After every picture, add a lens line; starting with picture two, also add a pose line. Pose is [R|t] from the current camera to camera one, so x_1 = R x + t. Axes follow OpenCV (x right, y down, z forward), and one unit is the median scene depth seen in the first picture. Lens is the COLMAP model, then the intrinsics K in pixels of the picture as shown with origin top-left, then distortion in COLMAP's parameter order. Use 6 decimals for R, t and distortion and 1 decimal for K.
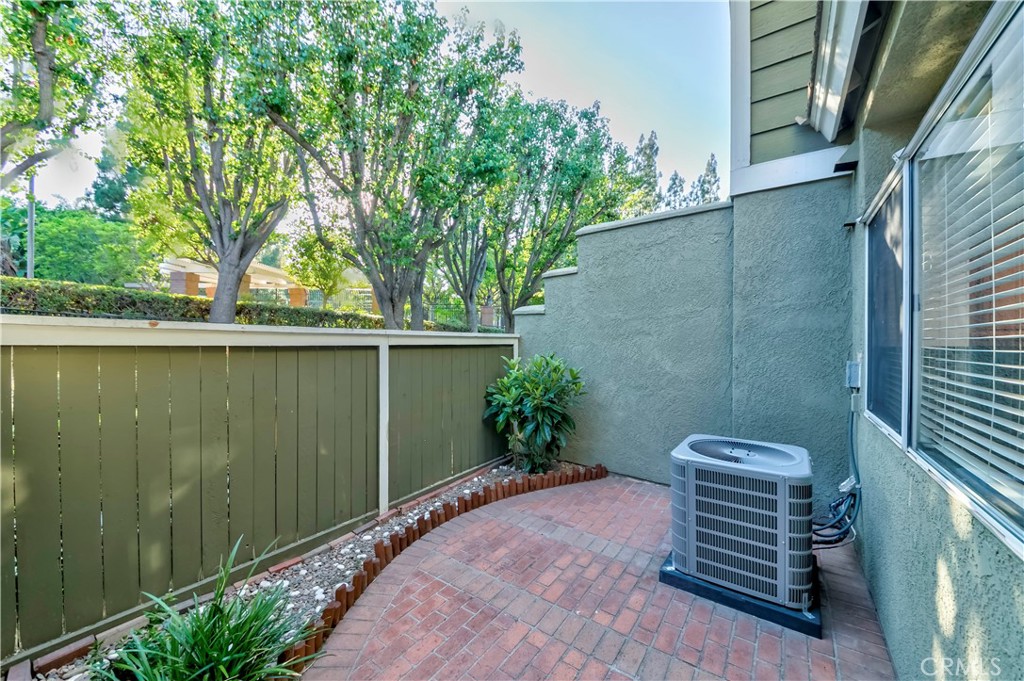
lens RADIAL K [[371.8, 0, 494.7], [0, 371.8, 343.6], [0, 0, 1]] dist [0.001761, 0.000078]
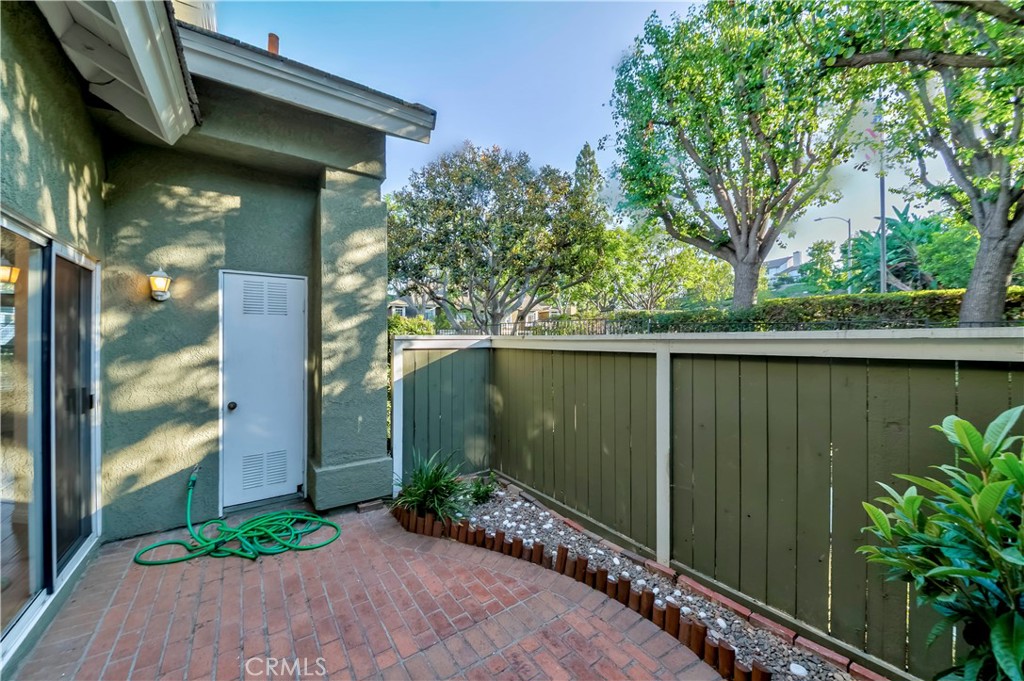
lens RADIAL K [[363.0, 0, 512.0], [0, 363.0, 340.5], [0, 0, 1]] dist [0.000105, -0.000096]
pose [[-0.261516, -0.003854, -0.965191, 0.624979], [-0.014656, 0.999893, -0.000021, -0.020004], [0.965088, 0.014140, -0.261545, 1.033435]]
